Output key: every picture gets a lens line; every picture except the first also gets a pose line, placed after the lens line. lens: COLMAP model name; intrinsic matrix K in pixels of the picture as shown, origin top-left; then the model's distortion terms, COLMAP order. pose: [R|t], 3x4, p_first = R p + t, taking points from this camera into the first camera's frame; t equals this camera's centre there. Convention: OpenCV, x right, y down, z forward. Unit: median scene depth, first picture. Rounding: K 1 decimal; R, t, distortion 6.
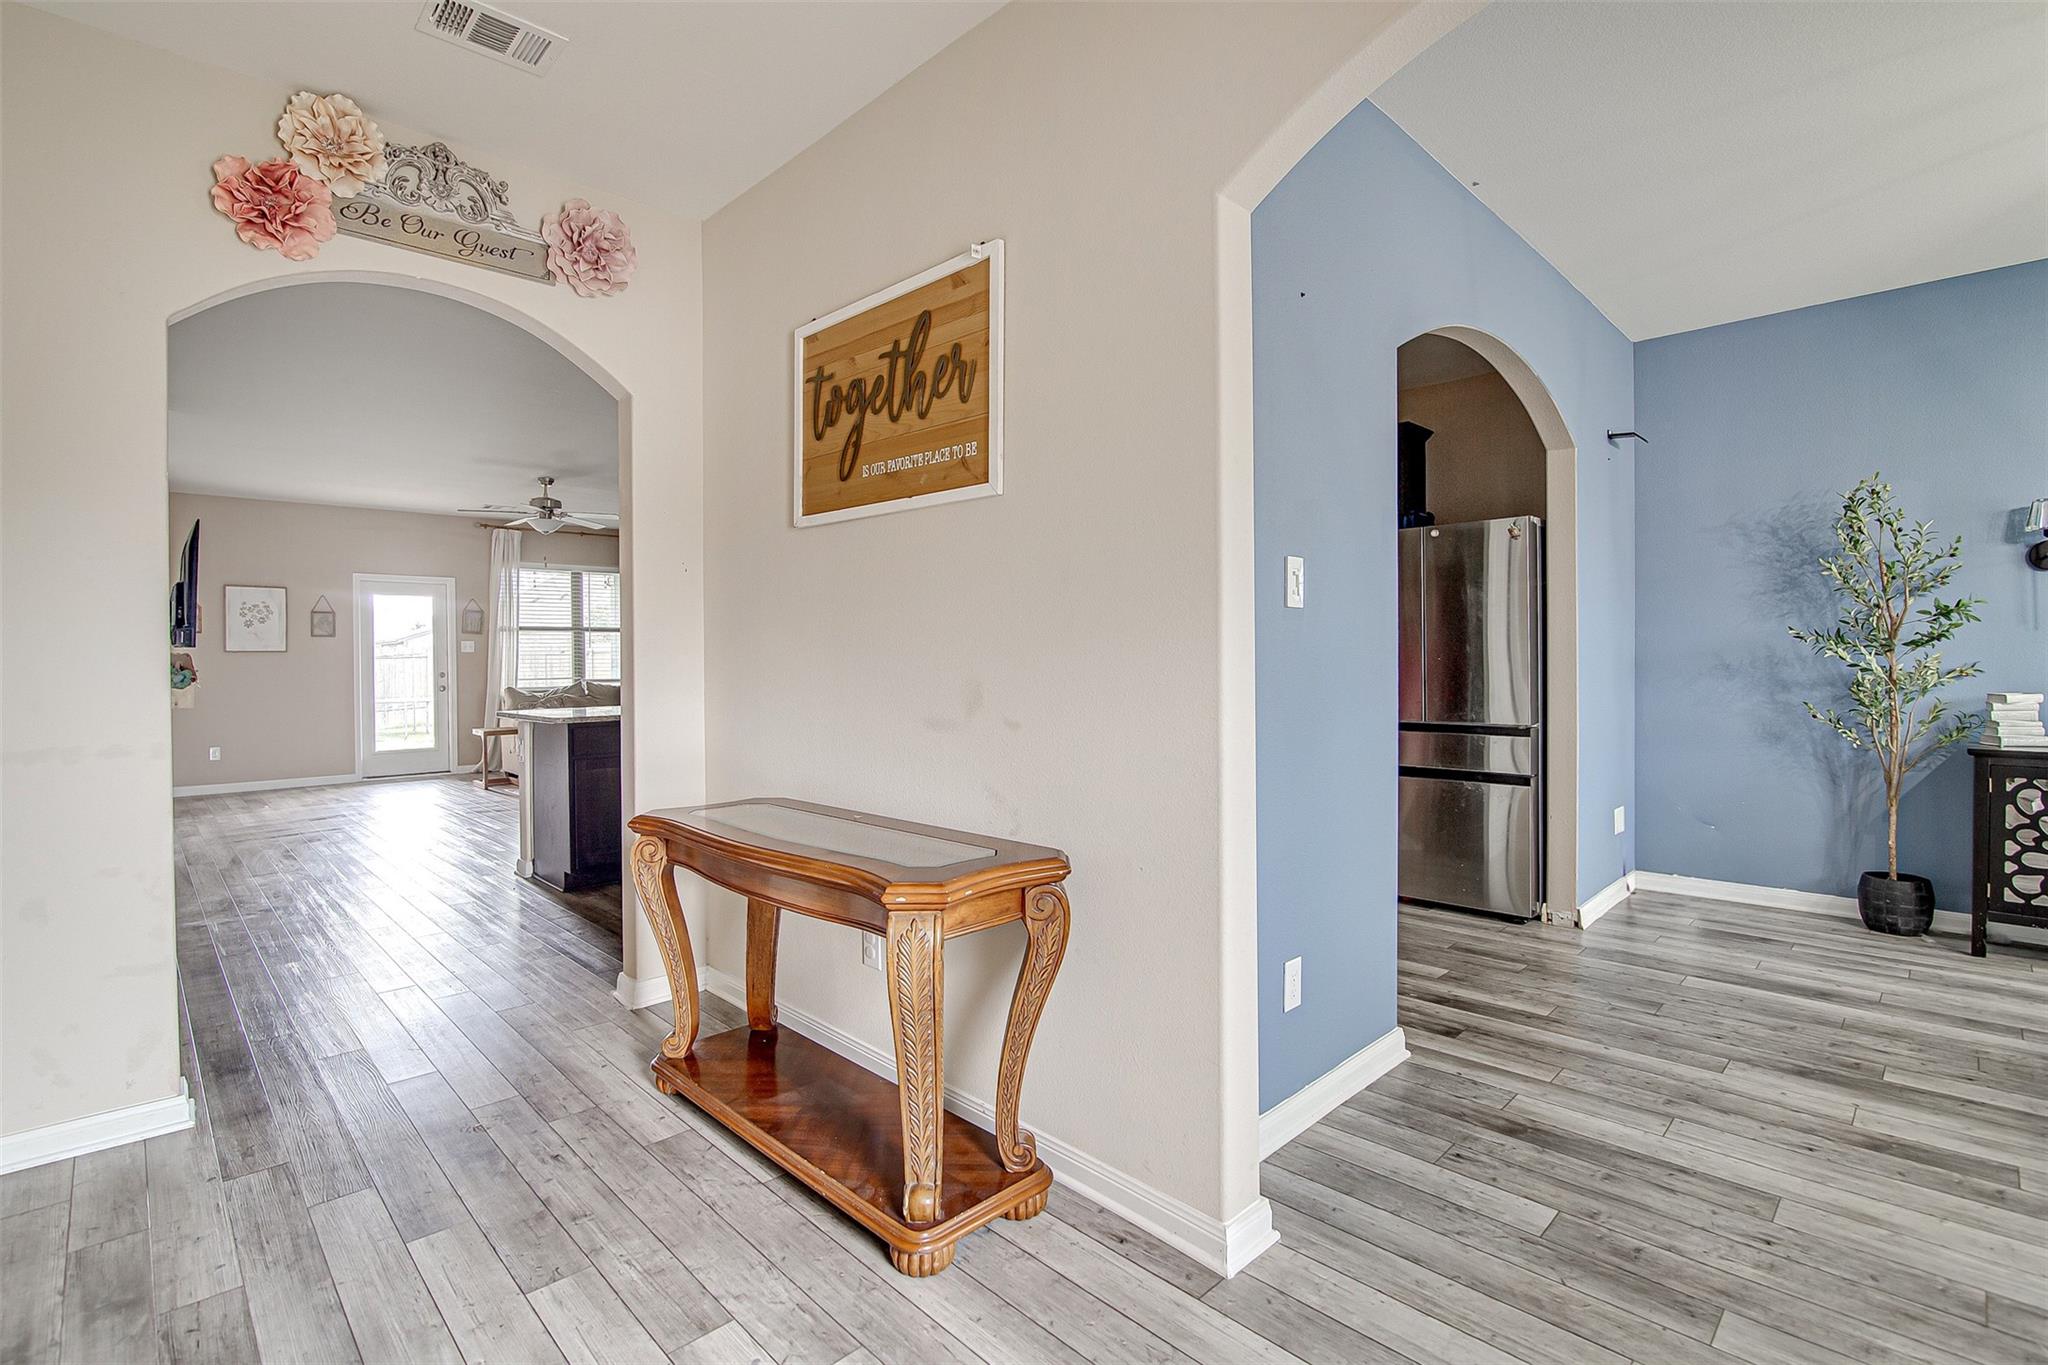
lens RADIAL K [[936.0, 0, 1023.4], [0, 936.0, 670.6], [0, 0, 1]] dist [-0.000543, -0.000702]
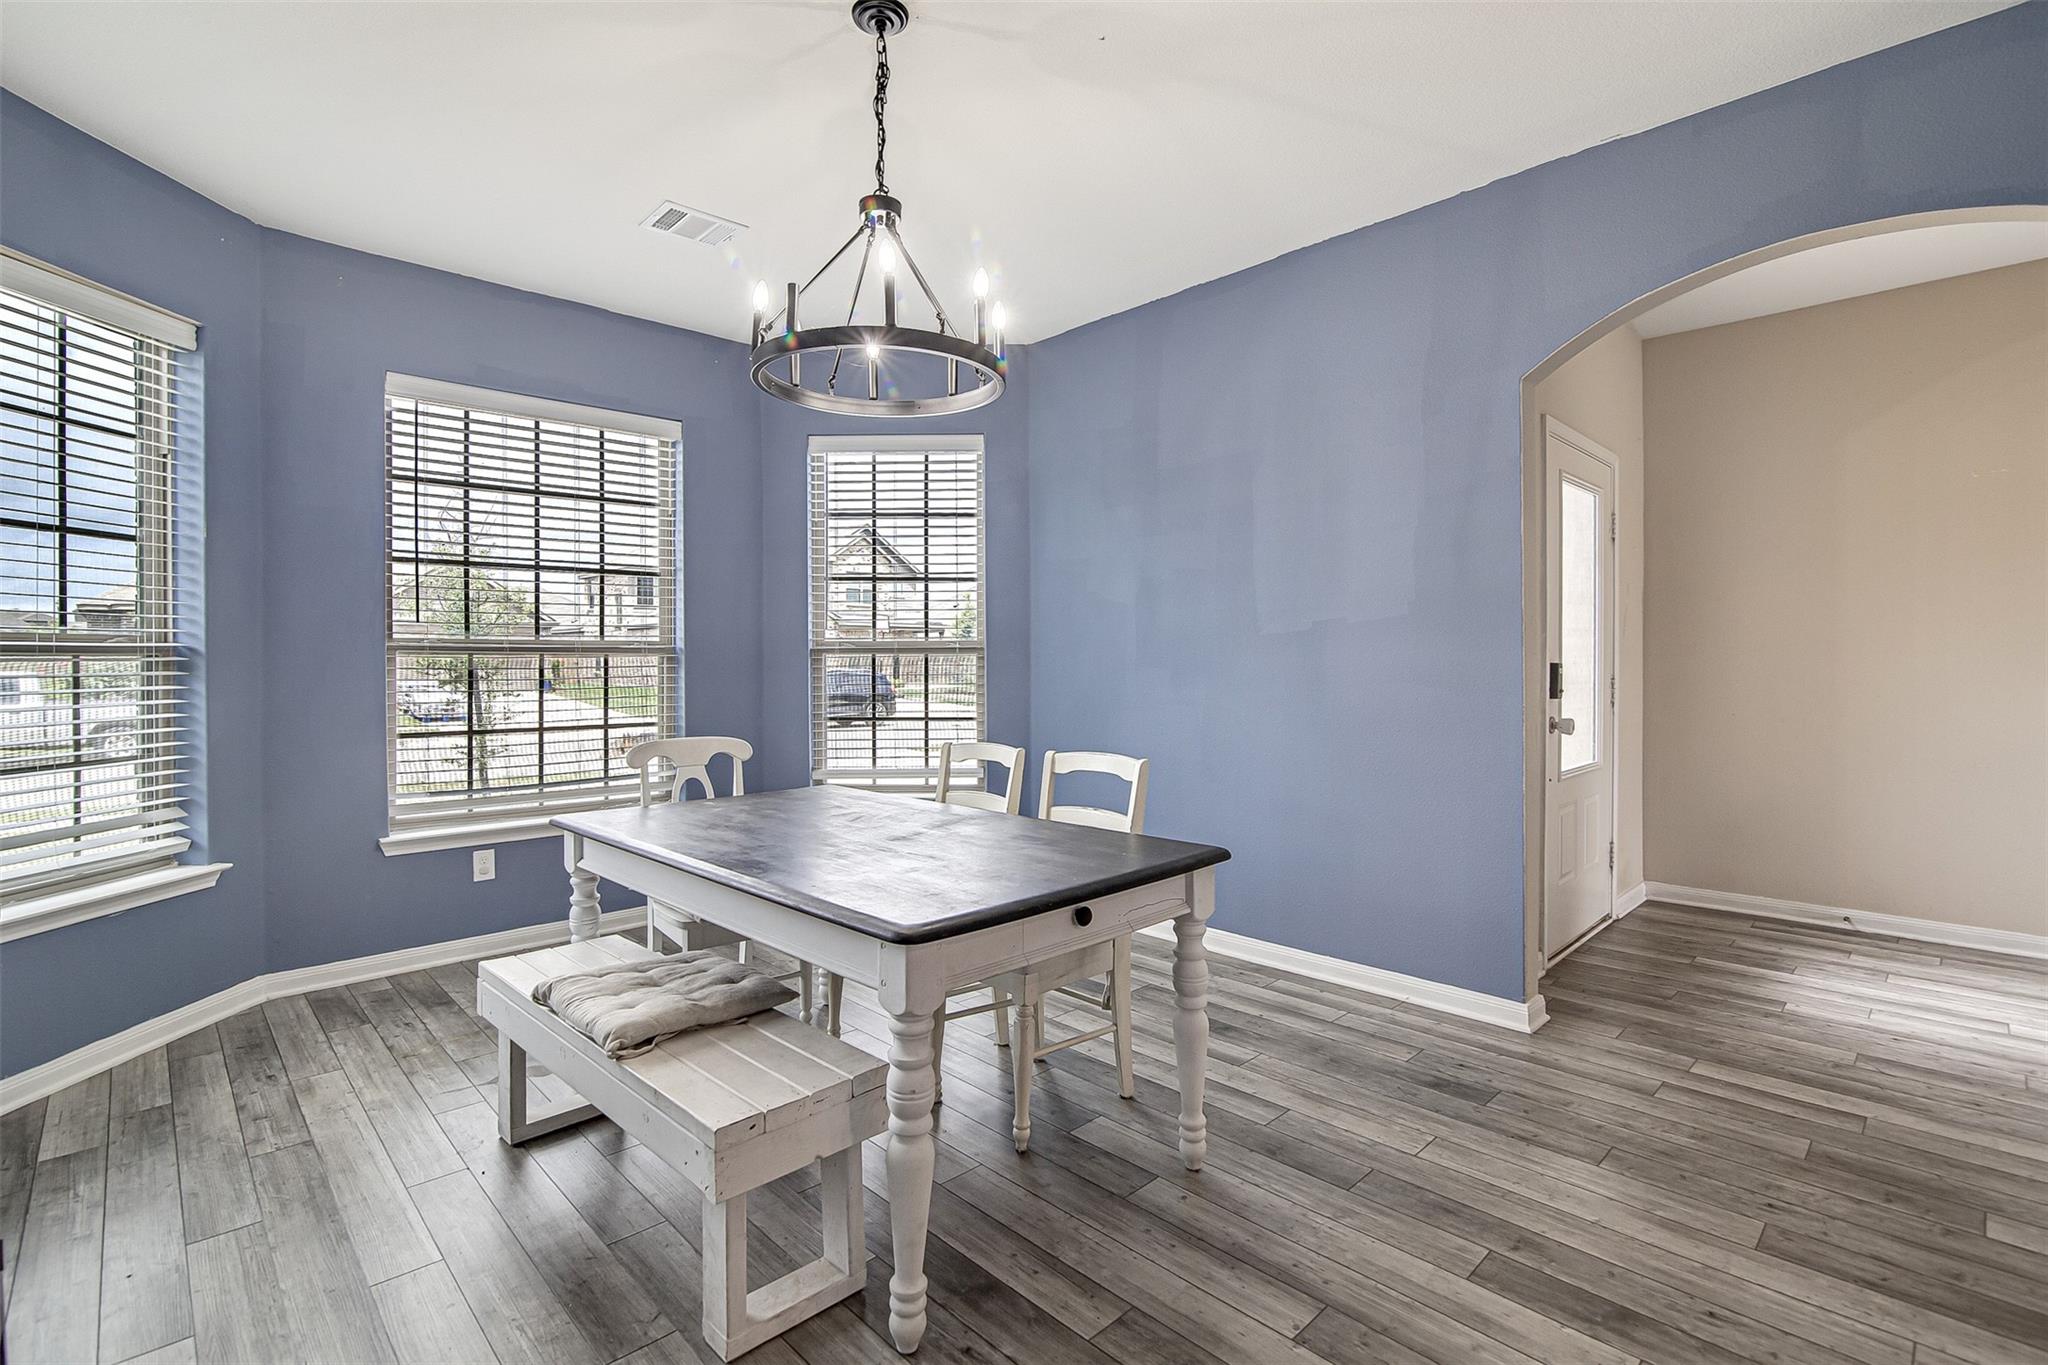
lens RADIAL K [[936.0, 0, 1024.5], [0, 936.0, 670.8], [0, 0, 1]] dist [-0.000543, -0.000702]
pose [[-0.999915, 0.009130, 0.009344, 1.532009], [0.009308, 0.999772, 0.019224, -0.036211], [-0.009166, 0.019309, -0.999772, 1.936340]]
